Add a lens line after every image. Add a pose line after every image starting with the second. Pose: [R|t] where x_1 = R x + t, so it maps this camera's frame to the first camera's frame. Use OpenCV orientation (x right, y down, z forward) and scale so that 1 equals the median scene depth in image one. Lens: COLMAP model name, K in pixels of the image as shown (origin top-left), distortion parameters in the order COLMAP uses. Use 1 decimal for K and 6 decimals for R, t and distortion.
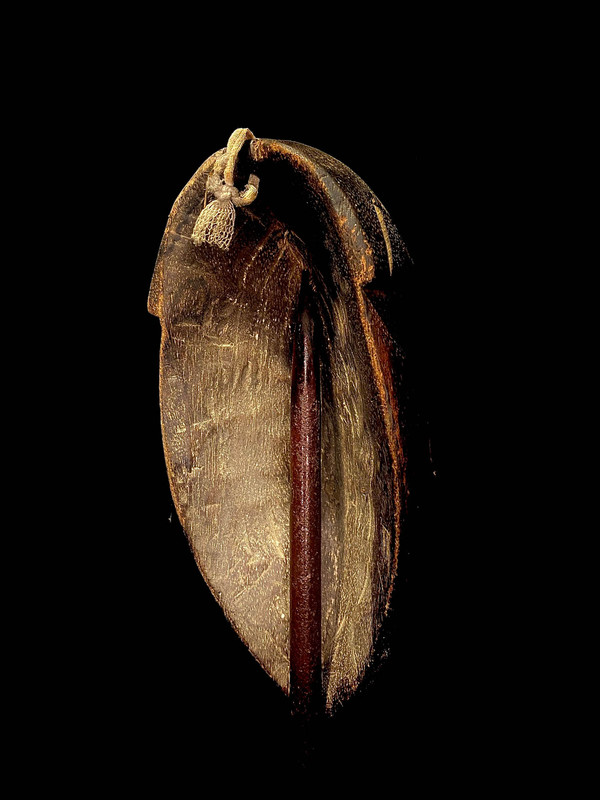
lens RADIAL K [[623.4, 0, 300.1], [0, 623.4, 398.6], [0, 0, 1]] dist [0.014574, -0.048499]
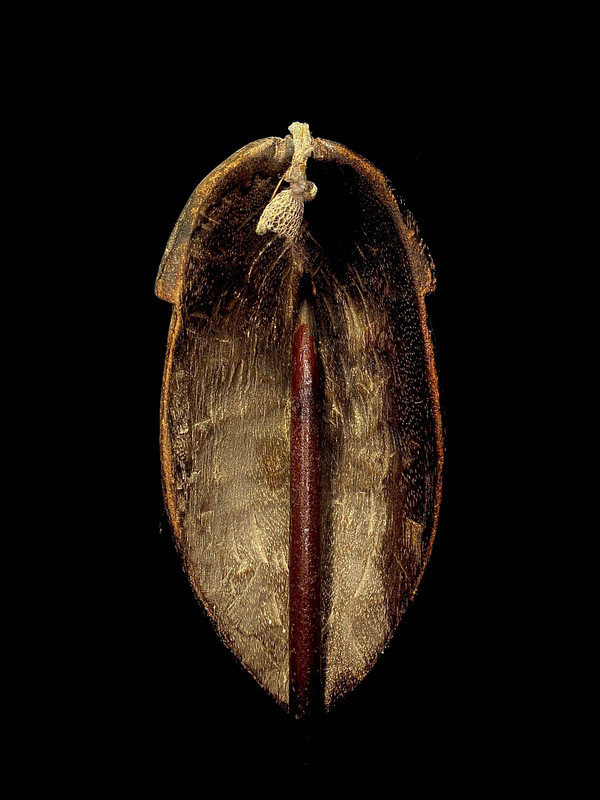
lens RADIAL K [[623.4, 0, 302.2], [0, 623.4, 401.9], [0, 0, 1]] dist [0.014574, -0.048499]
pose [[0.870242, 0.026674, 0.491903, -0.486099], [-0.019669, 0.999618, -0.019409, 0.022969], [-0.492232, 0.007215, 0.870434, 0.126376]]
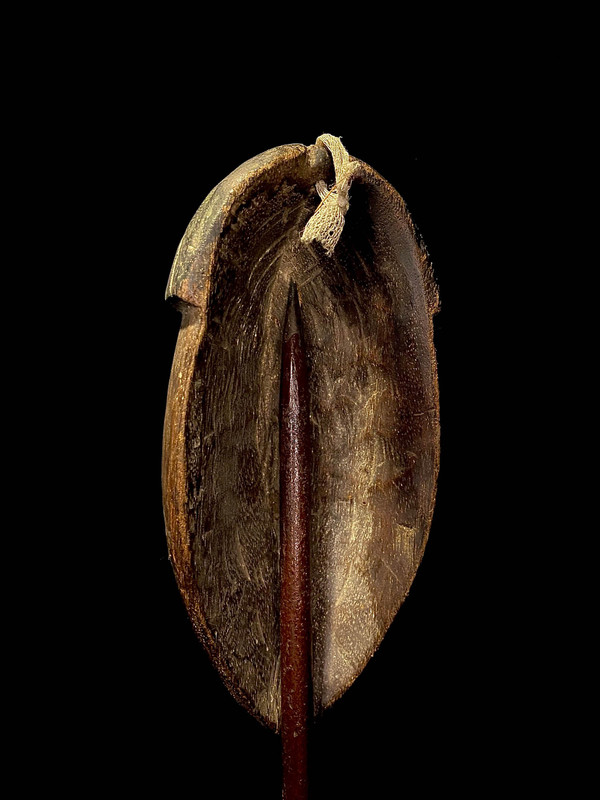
lens RADIAL K [[623.4, 0, 305.0], [0, 623.4, 402.3], [0, 0, 1]] dist [0.014574, -0.048499]
pose [[0.608971, 0.039030, 0.792231, -0.761431], [-0.017288, 0.999204, -0.035938, 0.021580], [-0.793004, 0.008189, 0.609162, 0.377470]]
